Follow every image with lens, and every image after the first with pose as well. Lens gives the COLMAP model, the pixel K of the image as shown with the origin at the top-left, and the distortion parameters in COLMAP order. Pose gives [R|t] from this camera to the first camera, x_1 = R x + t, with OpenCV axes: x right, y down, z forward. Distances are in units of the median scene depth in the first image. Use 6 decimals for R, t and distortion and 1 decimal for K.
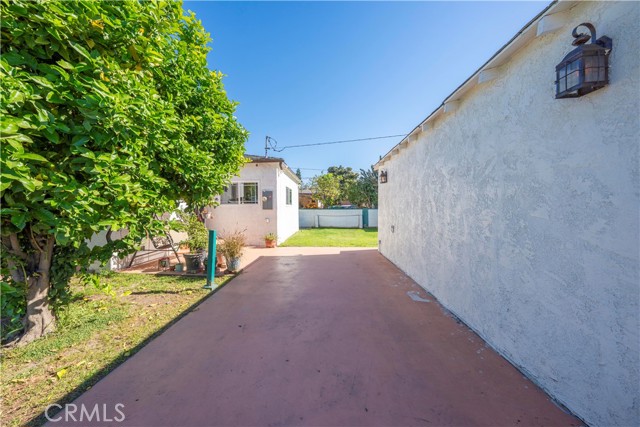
lens RADIAL K [[222.9, 0, 318.8], [0, 222.9, 216.8], [0, 0, 1]] dist [-0.000658, -0.000038]
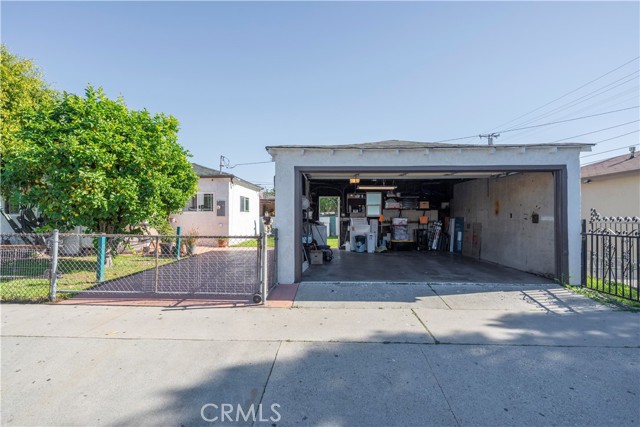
lens RADIAL K [[326.9, 0, 320.0], [0, 326.9, 213.5], [0, 0, 1]] dist [0.000177, -0.000063]
pose [[0.999969, 0.002429, -0.007468, 0.299311], [-0.002770, 0.998940, -0.045943, 0.031309], [0.007349, 0.045963, 0.998916, -0.718761]]
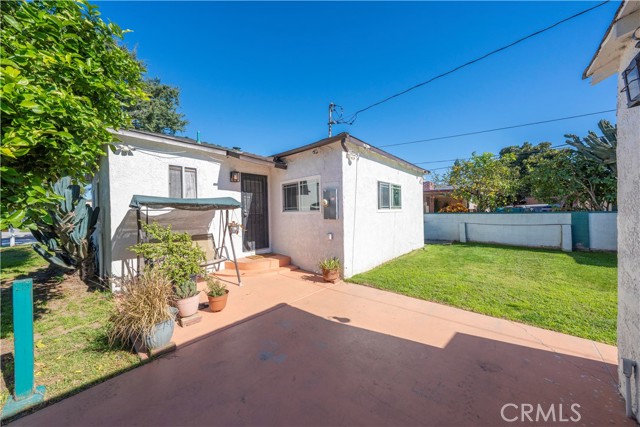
lens RADIAL K [[219.3, 0, 320.0], [0, 219.3, 213.5], [0, 0, 1]] dist [-0.000319, 0.000093]
pose [[0.770576, -0.004572, -0.637331, 0.133967], [-0.008524, 0.999811, -0.017479, -0.034907], [0.637291, 0.018901, 0.770392, 0.469751]]
